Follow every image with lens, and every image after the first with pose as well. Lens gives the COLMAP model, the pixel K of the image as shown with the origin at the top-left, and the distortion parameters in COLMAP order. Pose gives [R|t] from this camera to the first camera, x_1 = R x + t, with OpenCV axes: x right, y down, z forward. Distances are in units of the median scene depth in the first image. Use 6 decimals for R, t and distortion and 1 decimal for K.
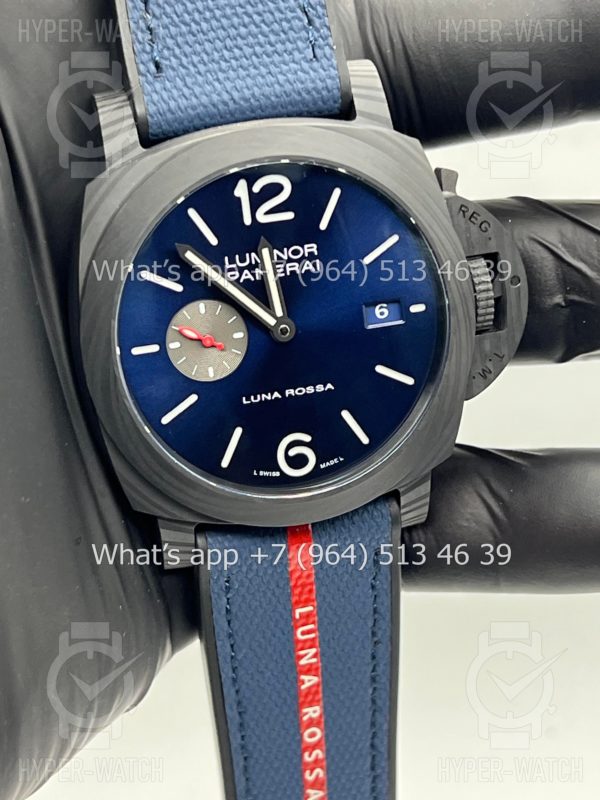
lens RADIAL K [[1770.0, 0, 300.0], [0, 1770.0, 383.6], [0, 0, 1]] dist [0.291488, -0.500668]
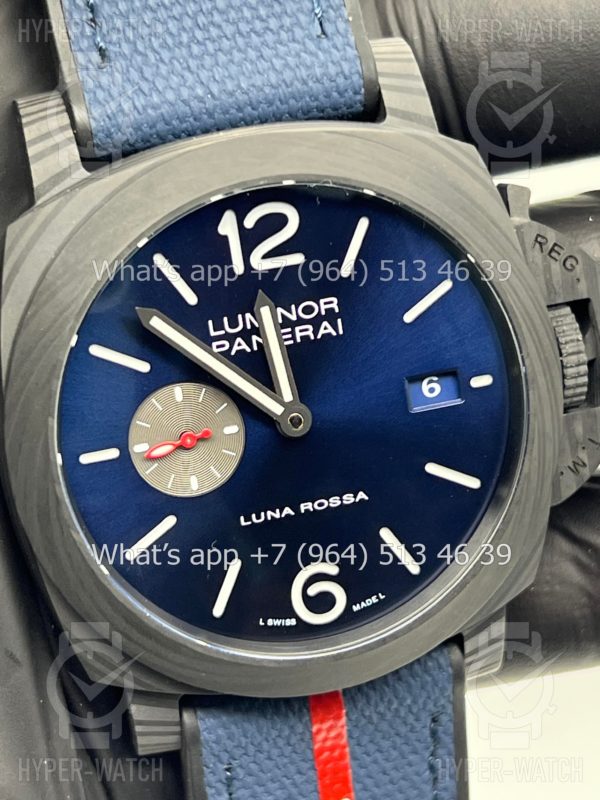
lens RADIAL K [[1926.9, 0, 322.4], [0, 1926.9, 417.1], [0, 0, 1]] dist [0.257844, -0.355536]
pose [[0.999314, -0.035261, 0.011291, -0.006824], [0.035208, 0.999368, 0.004839, -0.034761], [-0.011454, -0.004438, 0.999925, 0.228980]]
